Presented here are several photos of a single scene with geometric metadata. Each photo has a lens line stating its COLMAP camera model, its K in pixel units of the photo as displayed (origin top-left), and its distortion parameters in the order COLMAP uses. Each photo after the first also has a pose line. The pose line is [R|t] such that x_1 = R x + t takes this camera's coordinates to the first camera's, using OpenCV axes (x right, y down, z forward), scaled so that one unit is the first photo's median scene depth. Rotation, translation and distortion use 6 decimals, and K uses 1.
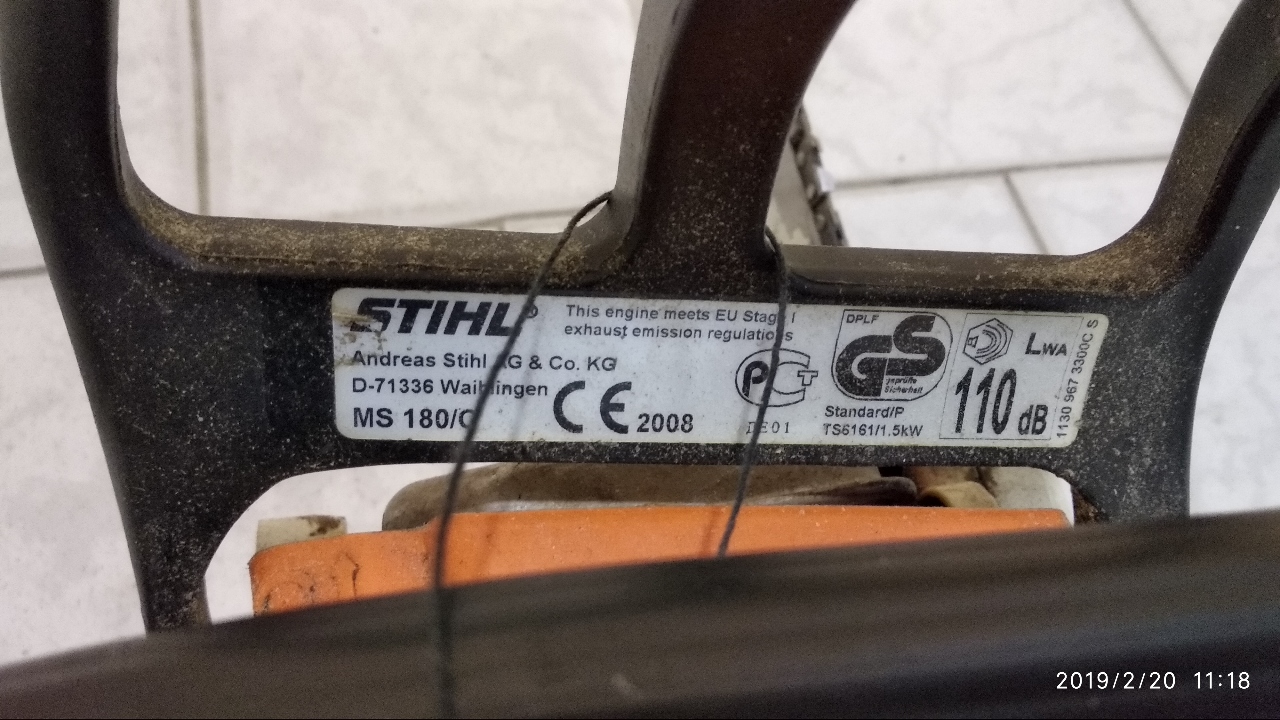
lens RADIAL K [[965.1, 0, 640.0], [0, 965.1, 360.0], [0, 0, 1]] dist [0.000453, -0.004132]
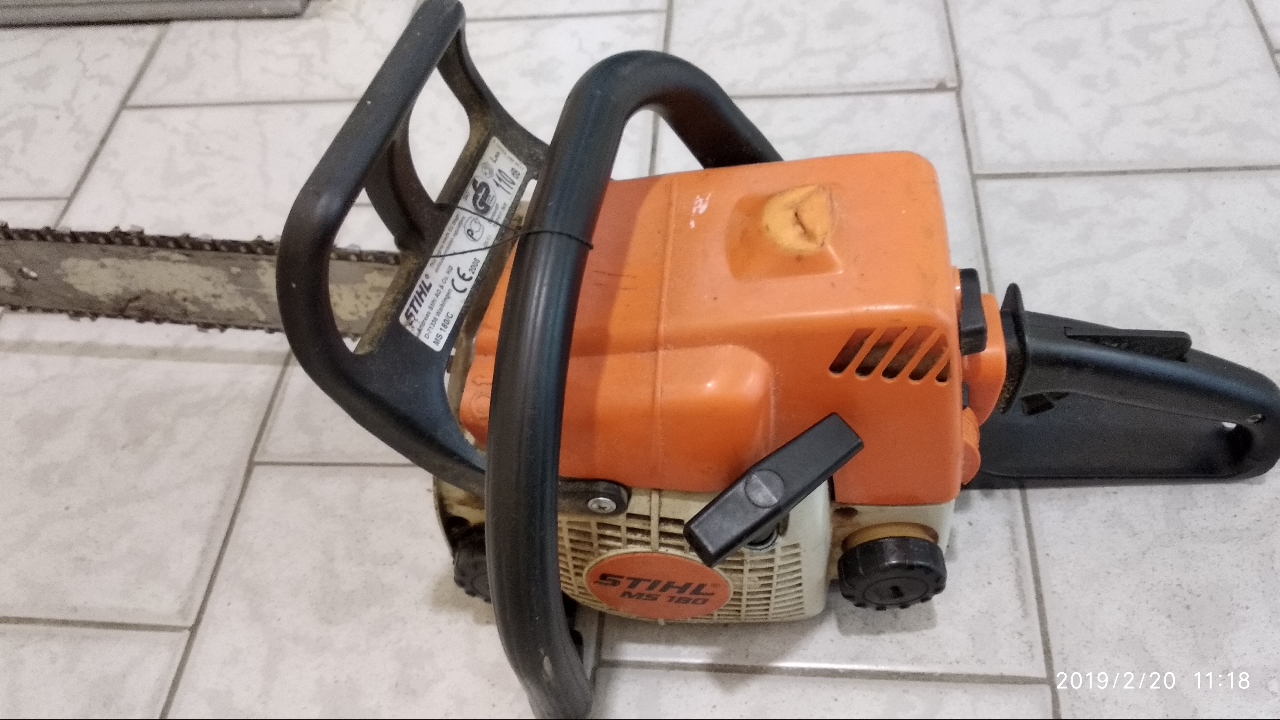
lens RADIAL K [[965.1, 0, 640.0], [0, 965.1, 360.0], [0, 0, 1]] dist [0.000453, -0.004132]
pose [[0.291956, -0.854931, 0.428782, -1.344014], [0.885259, 0.411257, 0.217218, -0.008142], [-0.362046, 0.316165, 0.876905, -1.688882]]
